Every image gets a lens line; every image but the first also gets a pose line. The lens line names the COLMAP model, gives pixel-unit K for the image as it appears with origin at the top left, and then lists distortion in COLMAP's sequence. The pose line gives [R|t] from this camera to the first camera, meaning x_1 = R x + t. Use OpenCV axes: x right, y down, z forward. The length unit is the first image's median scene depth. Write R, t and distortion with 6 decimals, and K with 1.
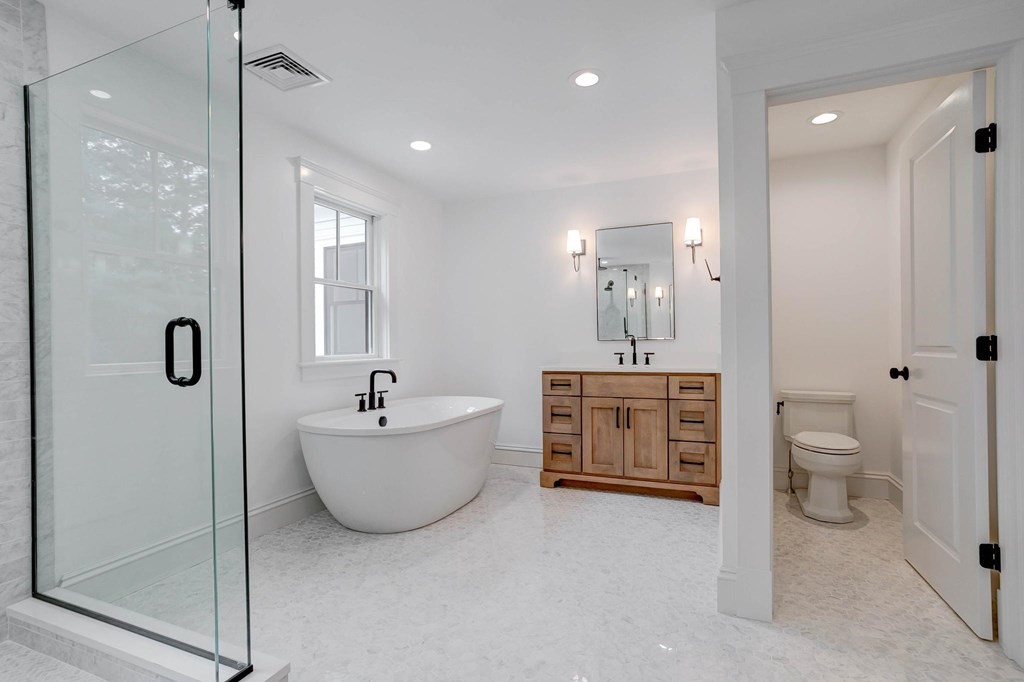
lens RADIAL K [[491.8, 0, 511.9], [0, 491.8, 341.6], [0, 0, 1]] dist [-0.039260, 0.024091]
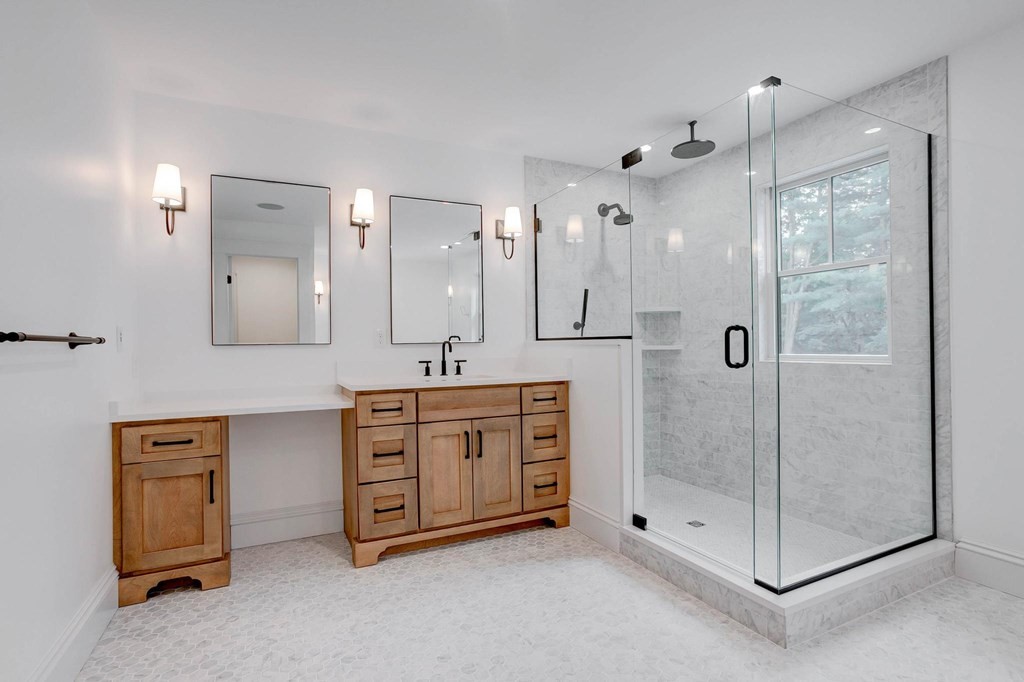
lens RADIAL K [[491.8, 0, 515.3], [0, 491.8, 348.3], [0, 0, 1]] dist [-0.039260, 0.024091]
pose [[0.637828, 0.004241, 0.770167, -0.312384], [-0.000698, 0.999988, -0.004929, 0.007409], [-0.770178, 0.002606, 0.637824, 0.439812]]
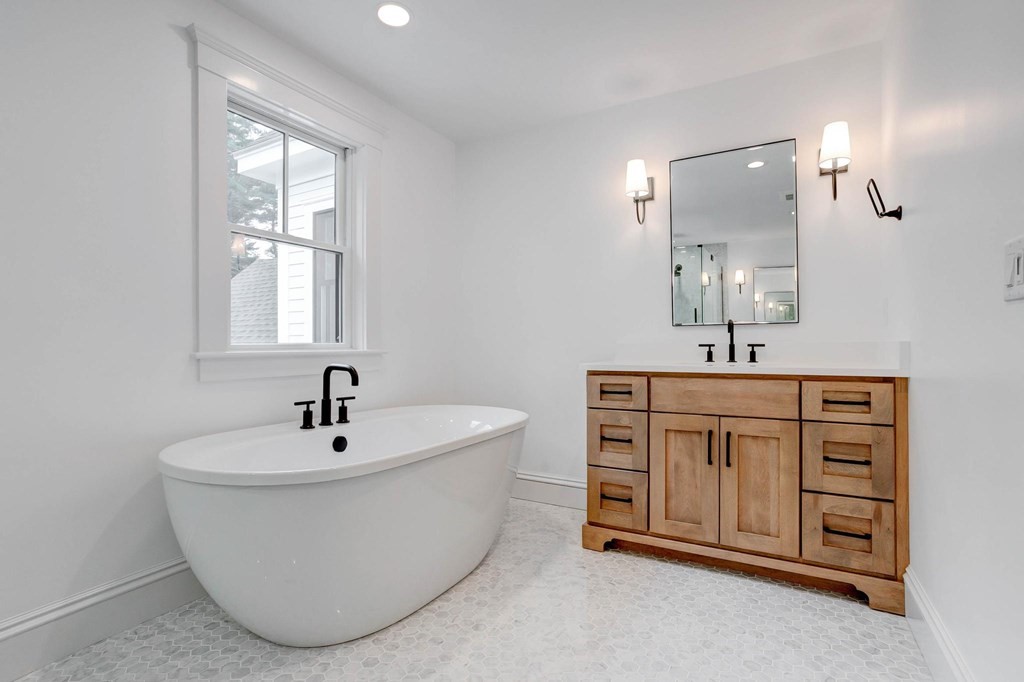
lens RADIAL K [[491.8, 0, 509.4], [0, 491.8, 341.5], [0, 0, 1]] dist [-0.039260, 0.024091]
pose [[0.992898, 0.004624, -0.118879, 0.038141], [-0.004803, 0.999988, -0.001219, 0.023491], [0.118872, 0.001782, 0.992908, 0.353751]]
